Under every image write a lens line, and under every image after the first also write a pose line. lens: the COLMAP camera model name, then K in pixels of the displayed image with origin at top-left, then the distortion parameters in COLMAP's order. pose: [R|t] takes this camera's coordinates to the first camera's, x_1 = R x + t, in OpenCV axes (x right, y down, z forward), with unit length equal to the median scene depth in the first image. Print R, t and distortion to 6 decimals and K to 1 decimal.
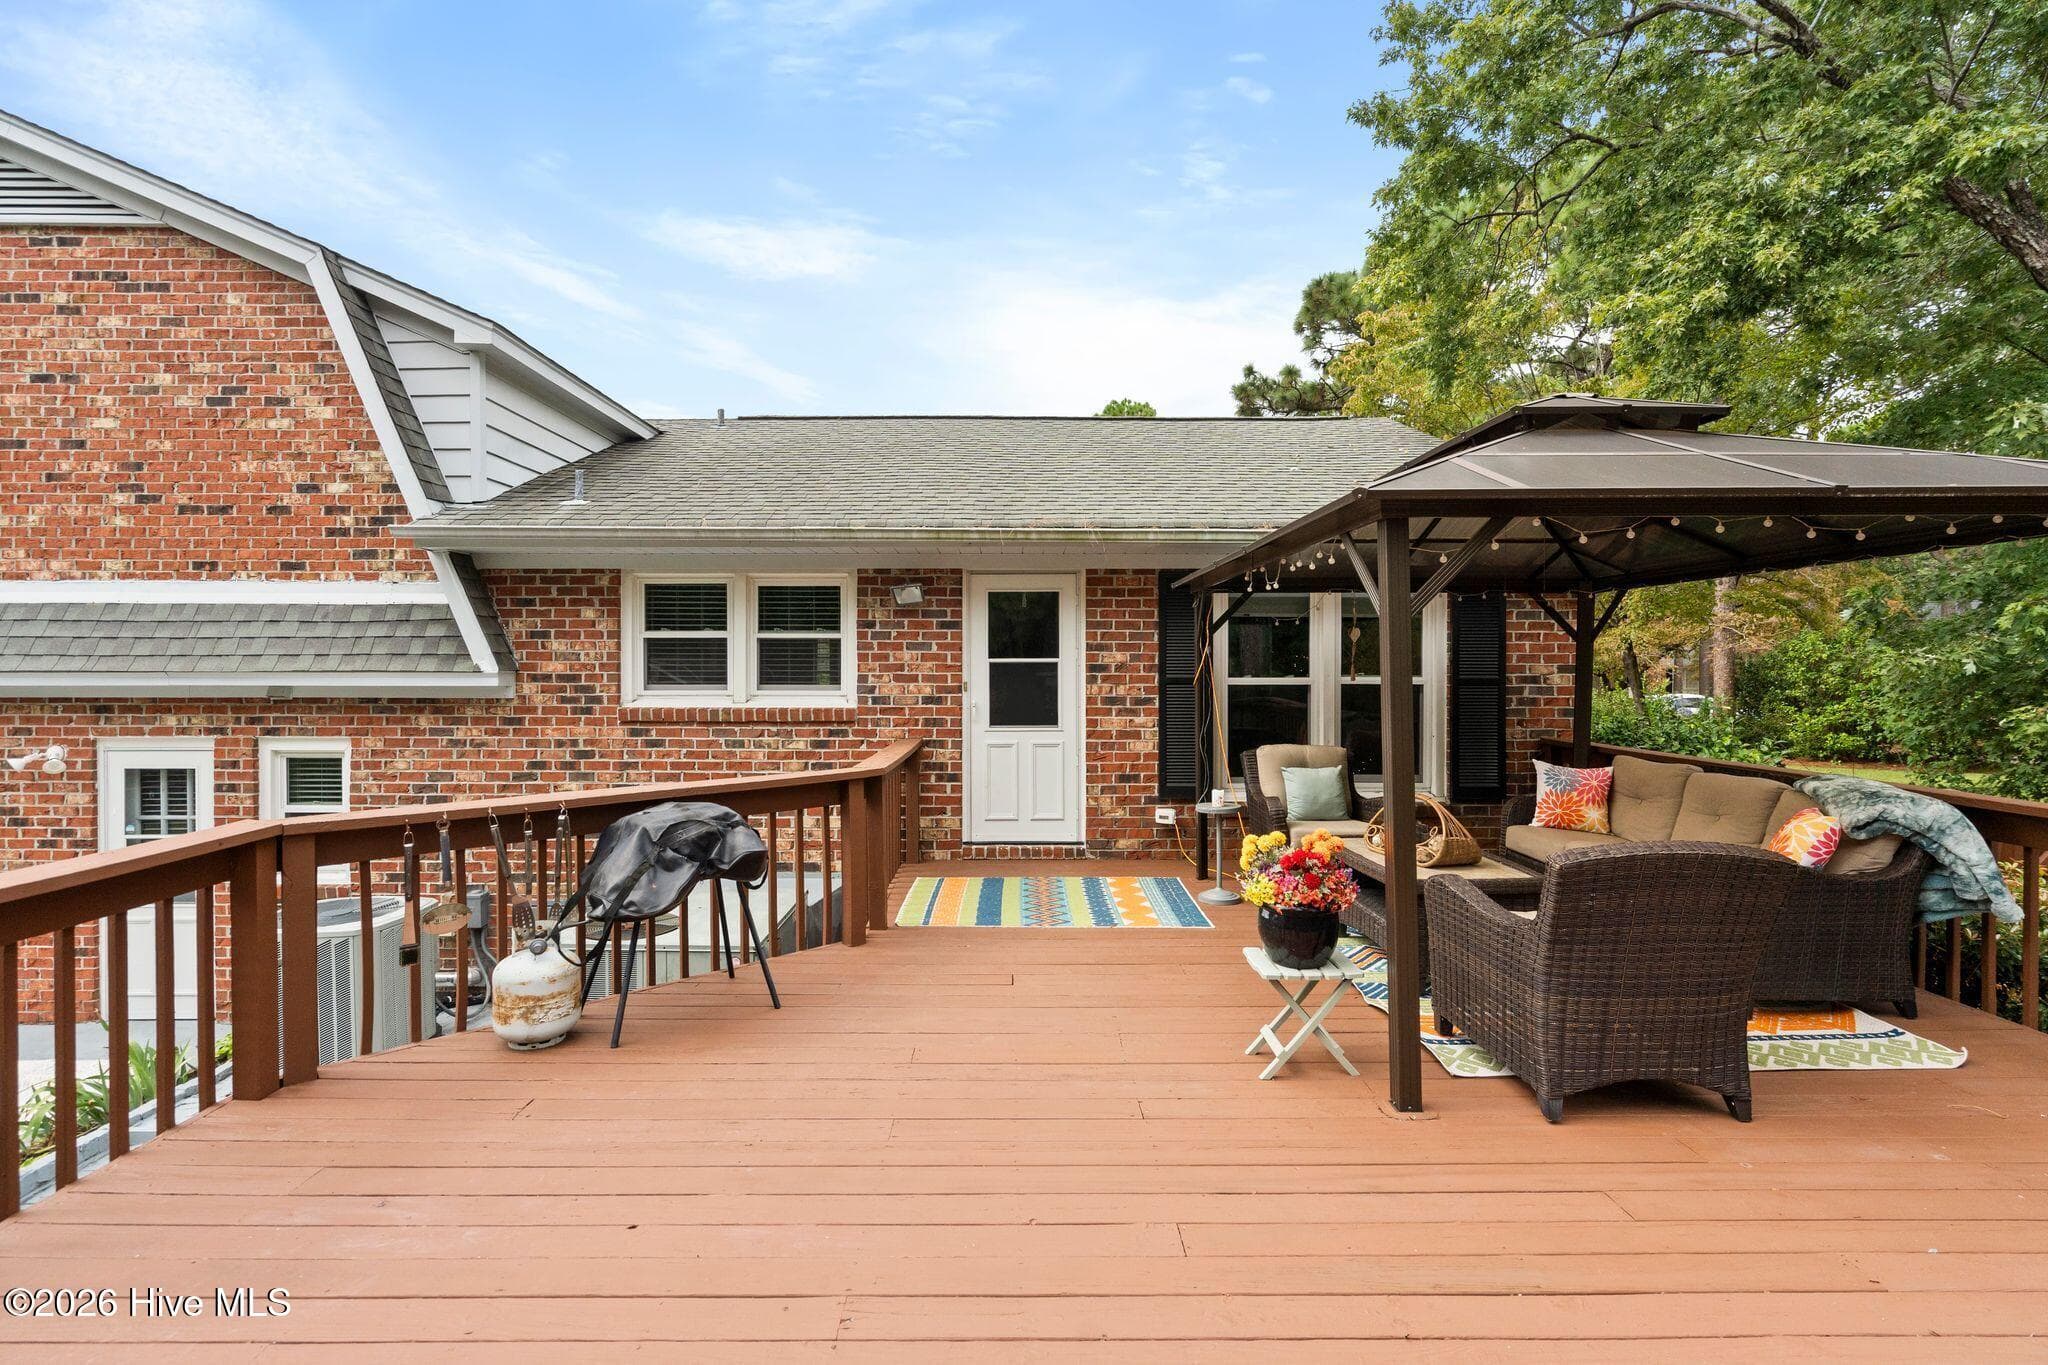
lens RADIAL K [[934.8, 0, 1013.2], [0, 934.8, 669.8], [0, 0, 1]] dist [-0.003752, 0.000929]
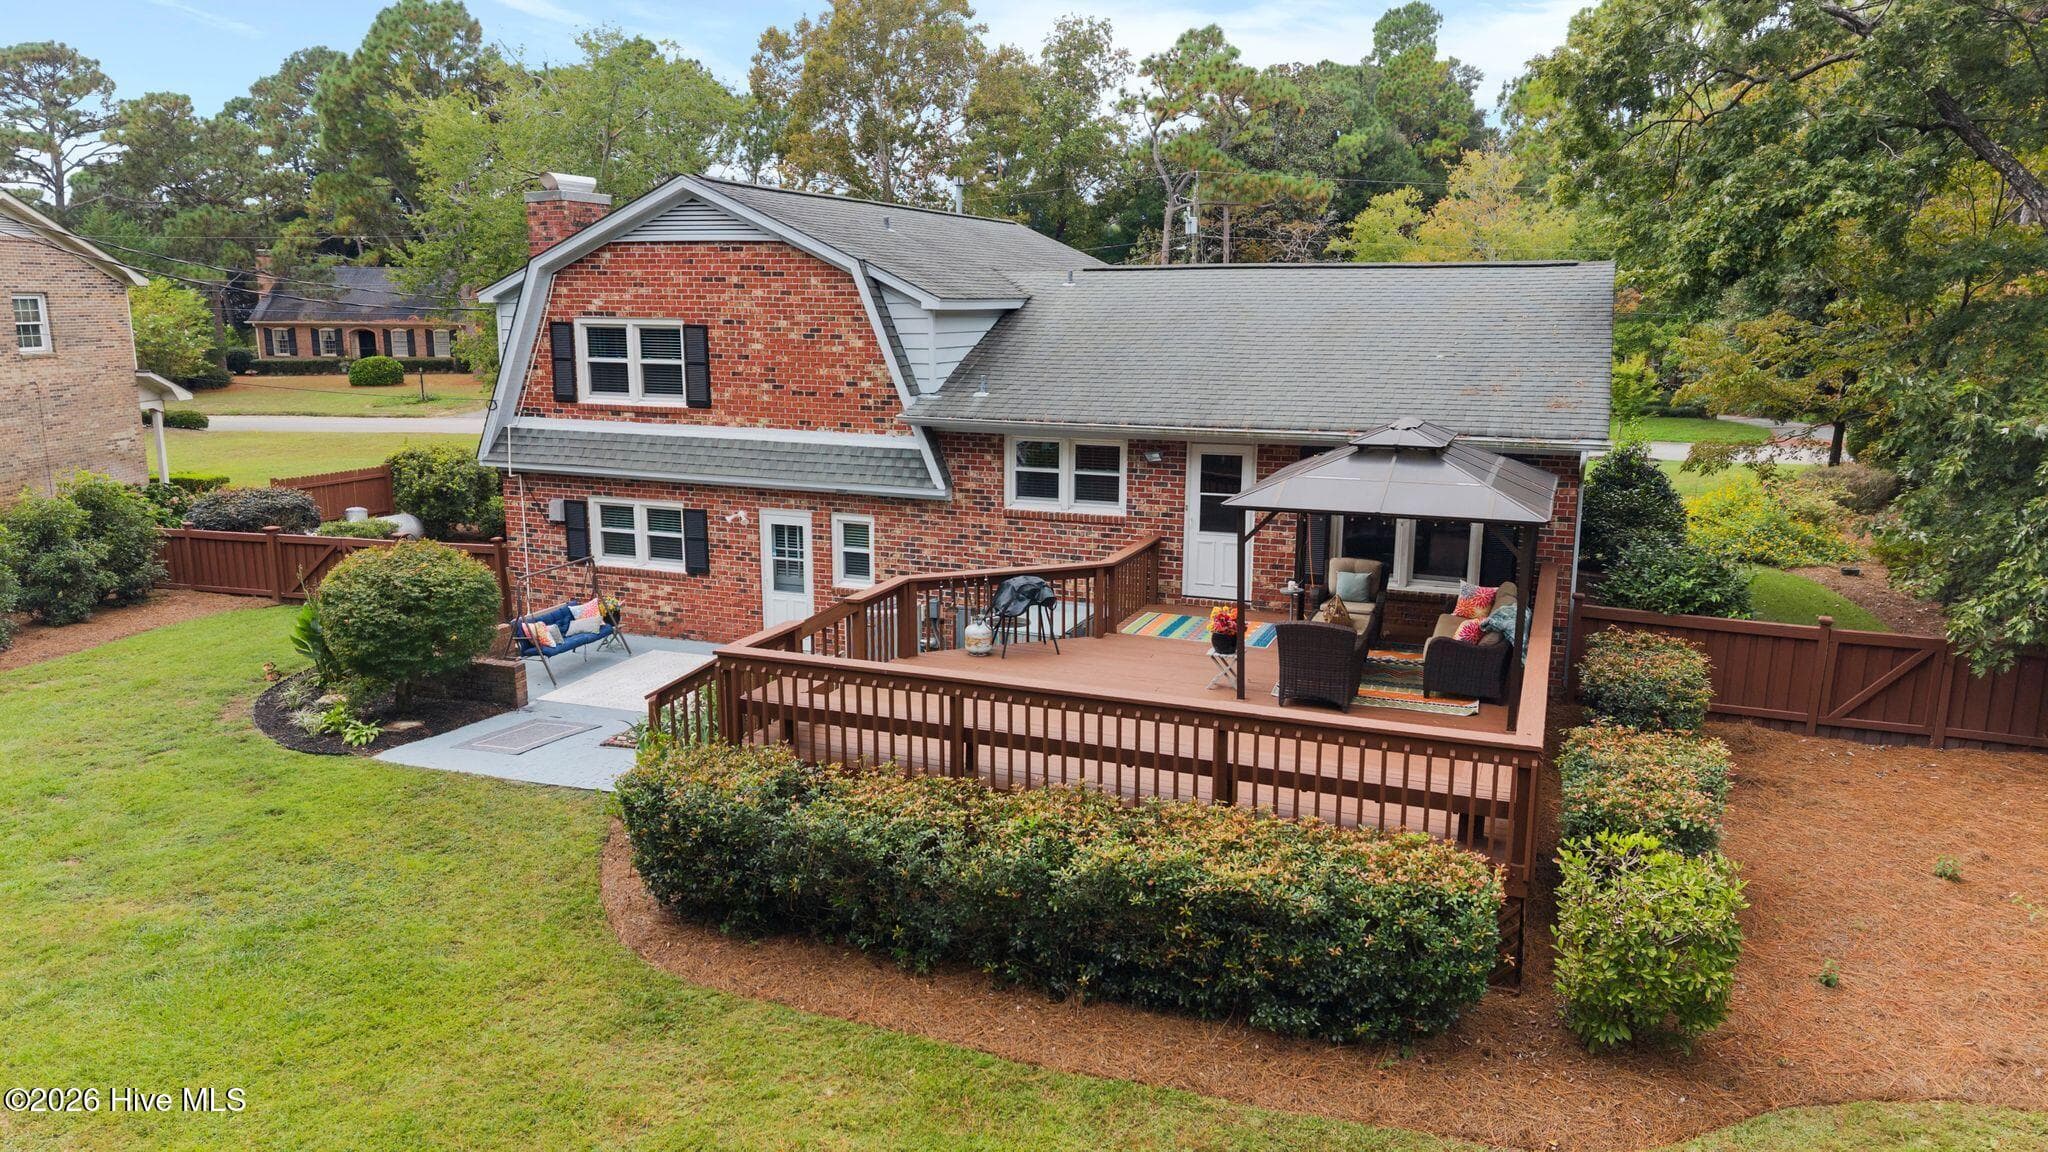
lens RADIAL K [[1361.4, 0, 1029.1], [0, 1361.4, 582.7], [0, 0, 1]] dist [0.053317, -0.063557]
pose [[0.930211, 0.080015, -0.358197, 0.601014], [-0.007616, 0.979945, 0.199124, -0.352364], [0.366947, -0.182499, 0.912165, -1.461676]]
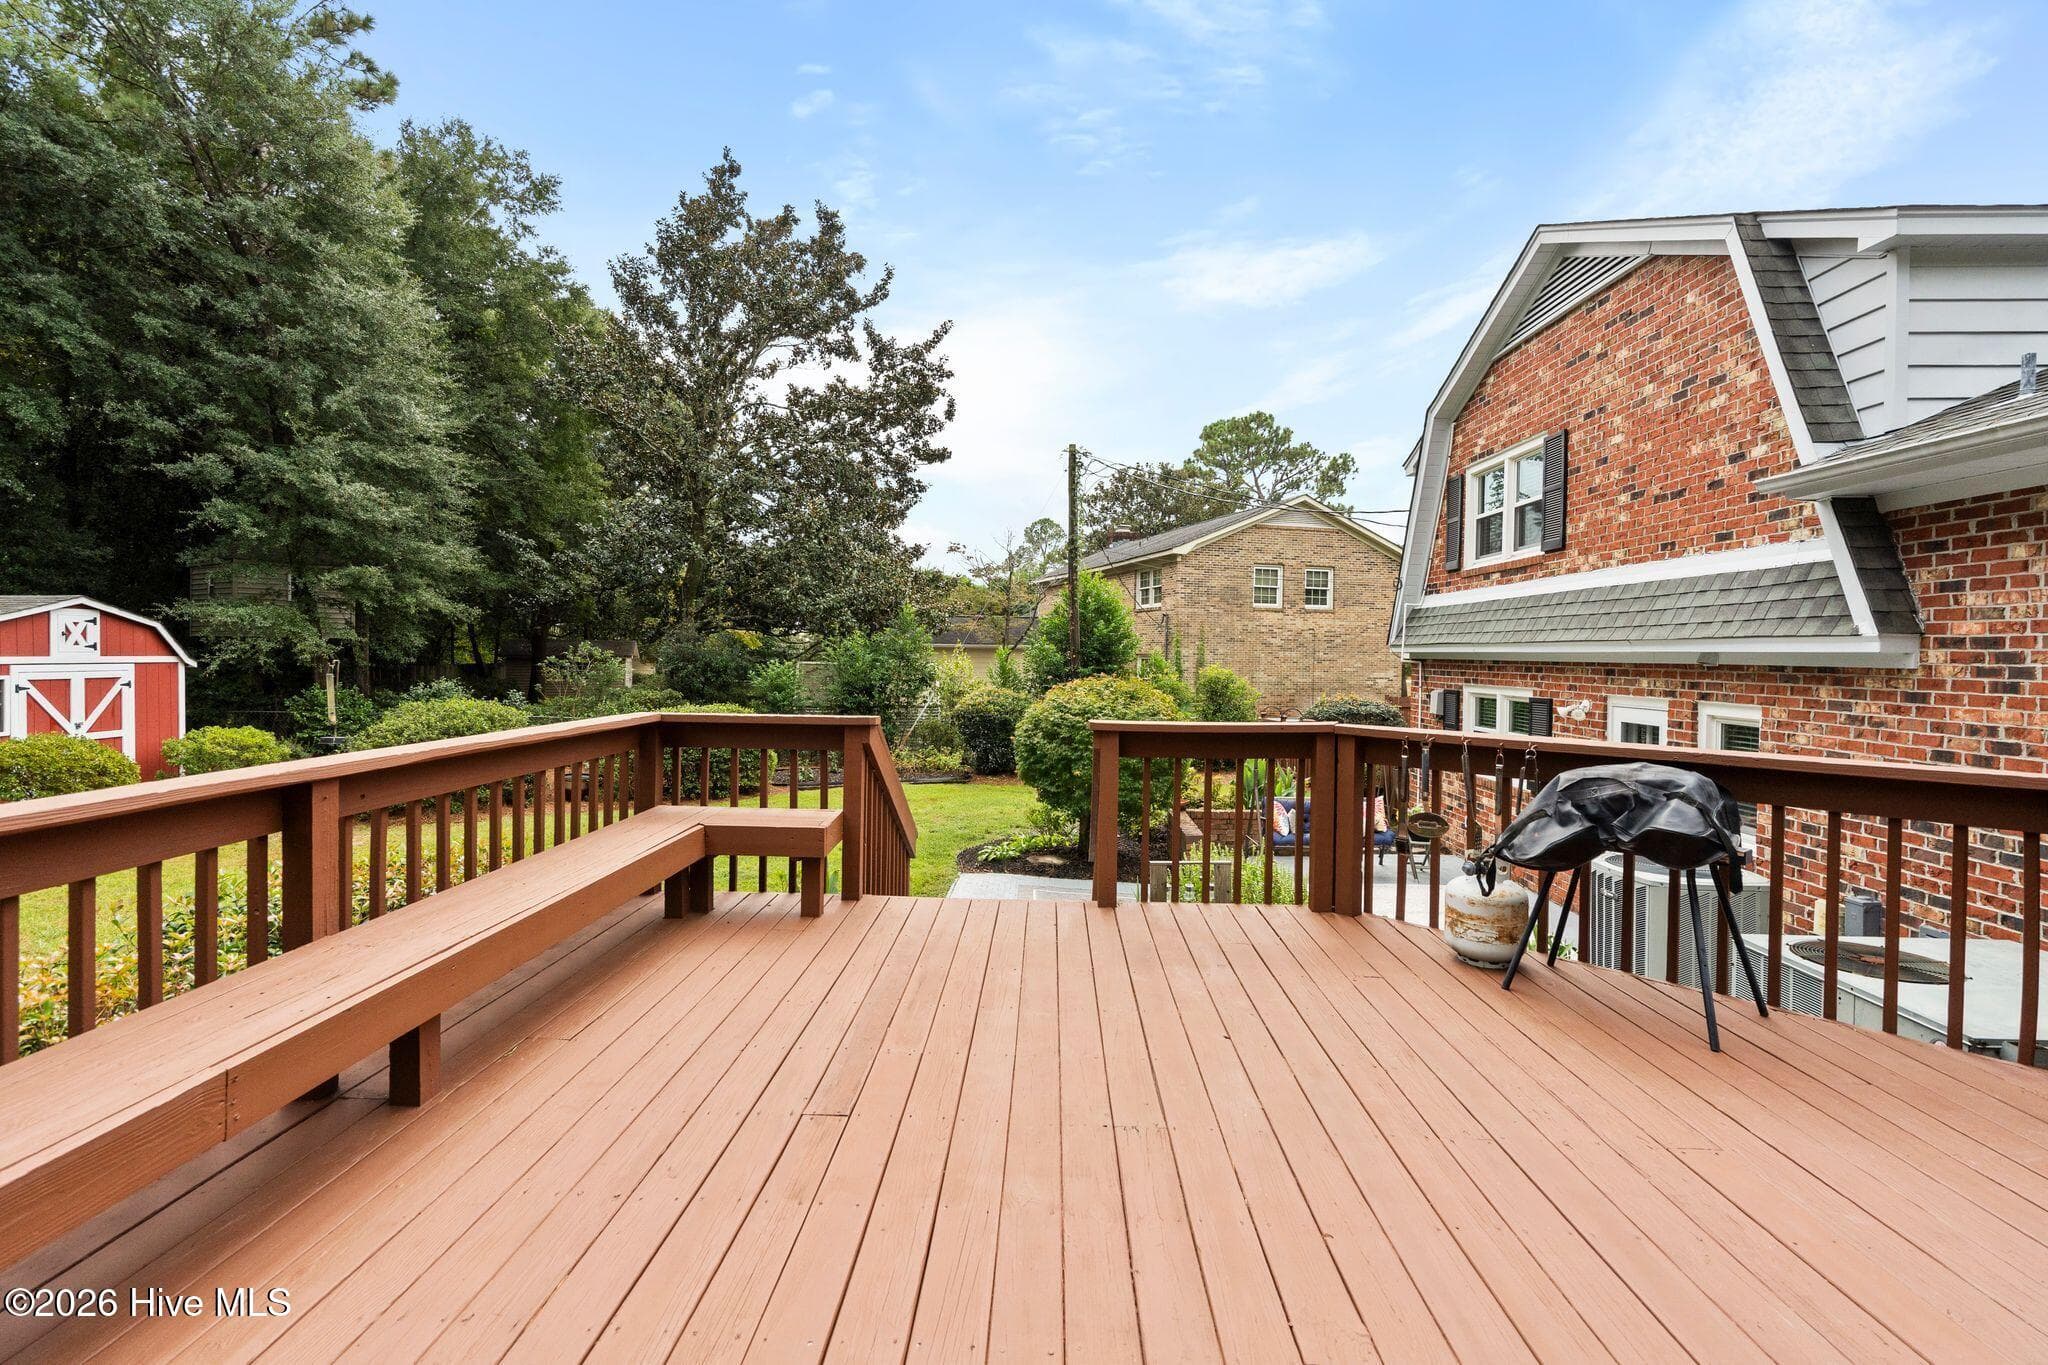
lens RADIAL K [[934.8, 0, 1010.9], [0, 934.8, 669.7], [0, 0, 1]] dist [-0.003752, 0.000929]
pose [[-0.048279, 0.017691, -0.998677, 0.295614], [-0.017852, 0.999668, 0.018571, 0.030265], [0.998674, 0.018725, -0.047947, 0.266904]]
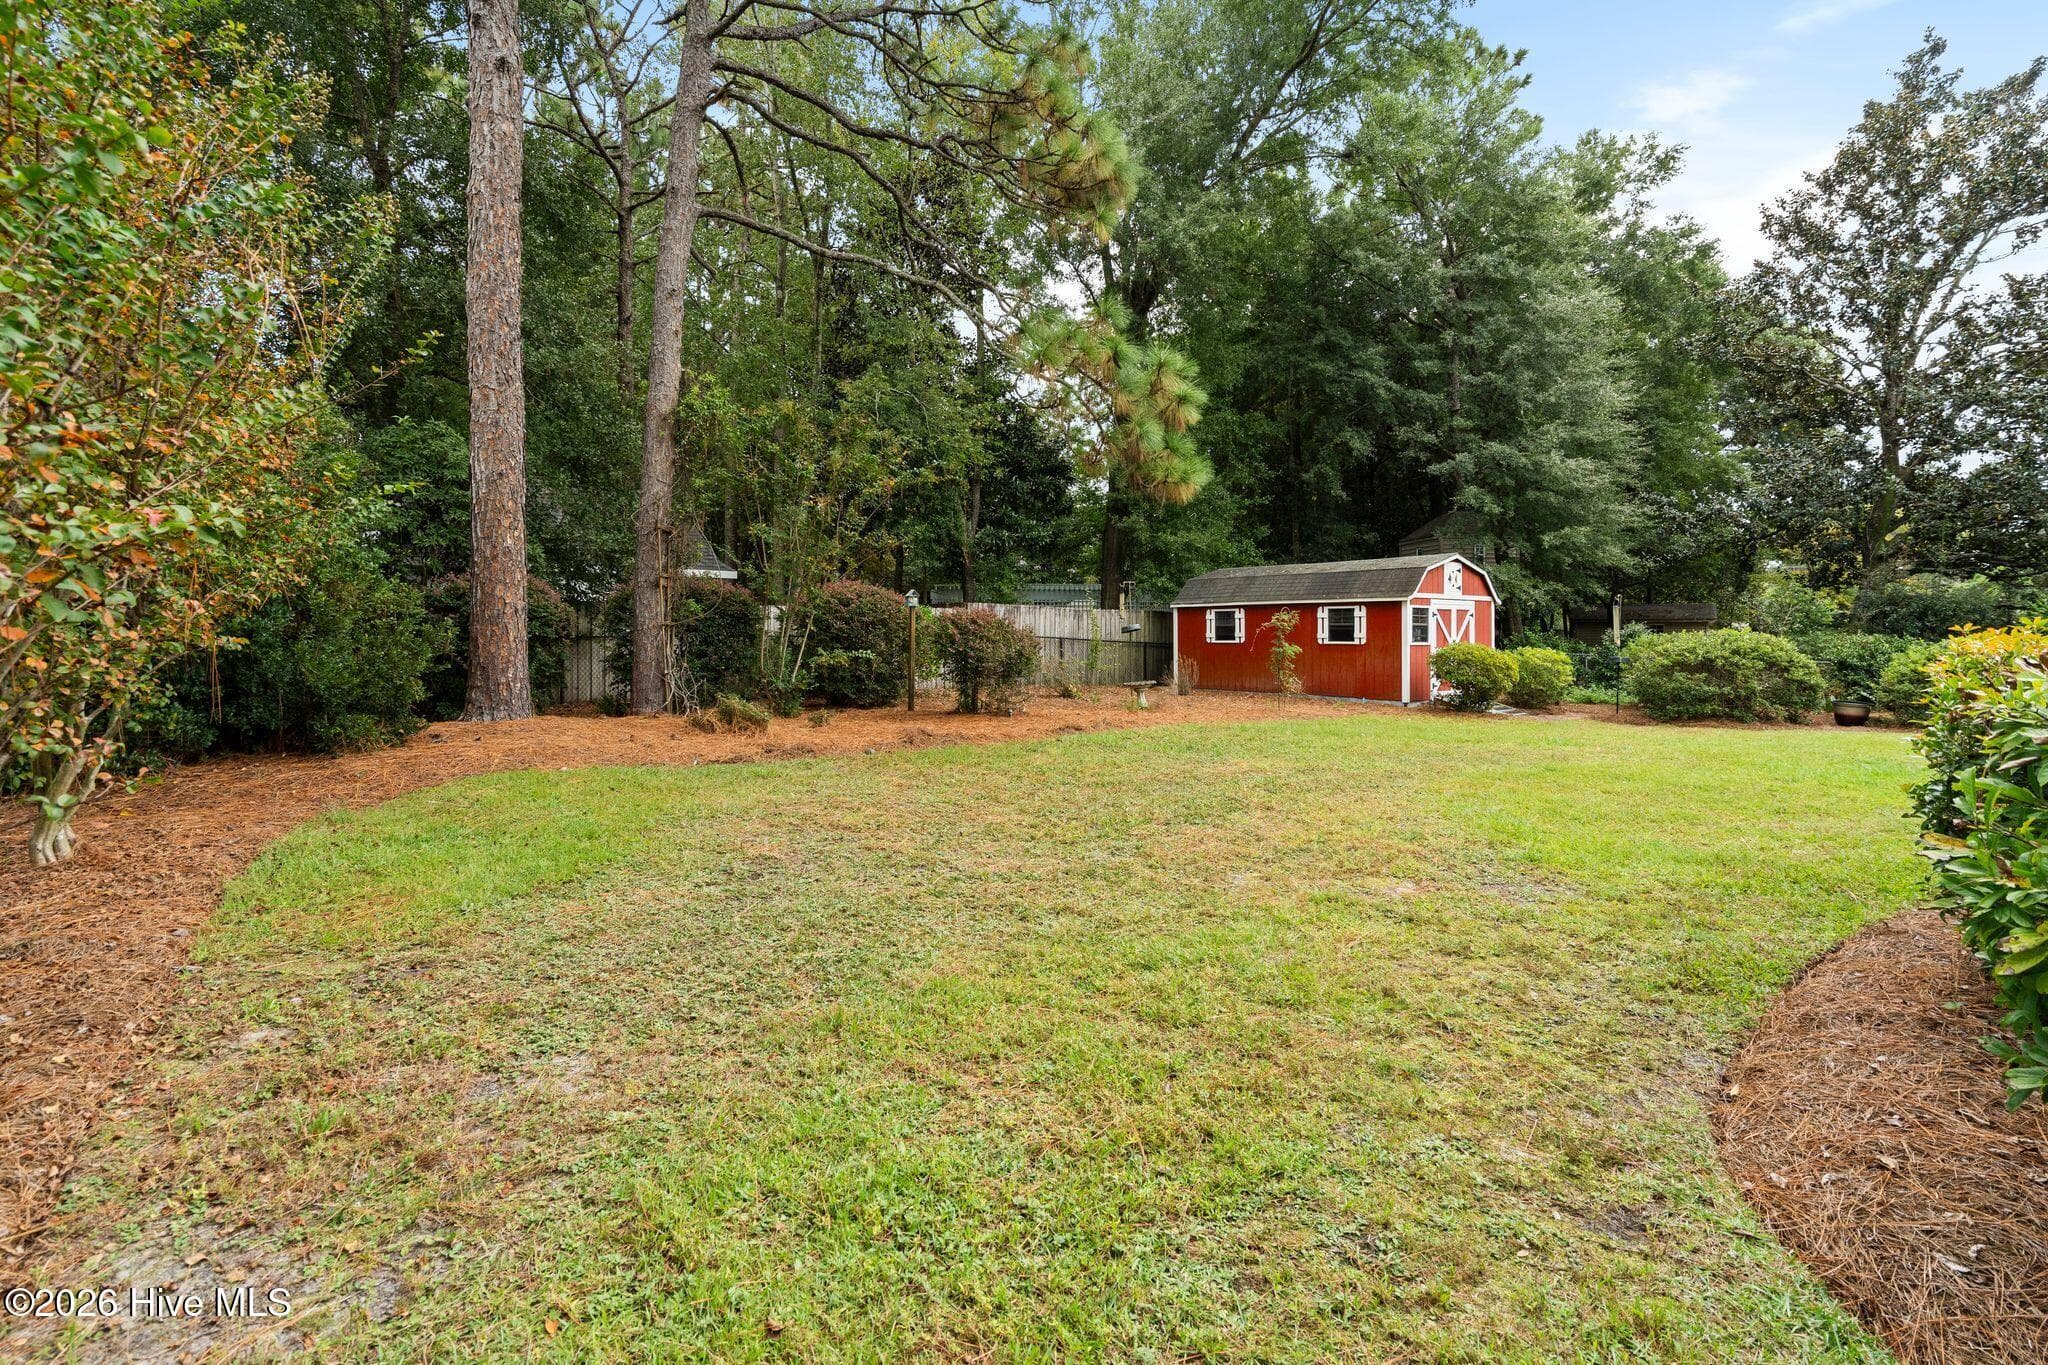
lens RADIAL K [[934.8, 0, 1023.7], [0, 934.8, 631.9], [0, 0, 1]] dist [-0.003752, 0.000929]
pose [[-0.833179, 0.000157, -0.553003, 1.094256], [-0.006244, 0.999934, 0.009691, 0.162230], [0.552968, 0.011528, -0.833123, -0.089845]]
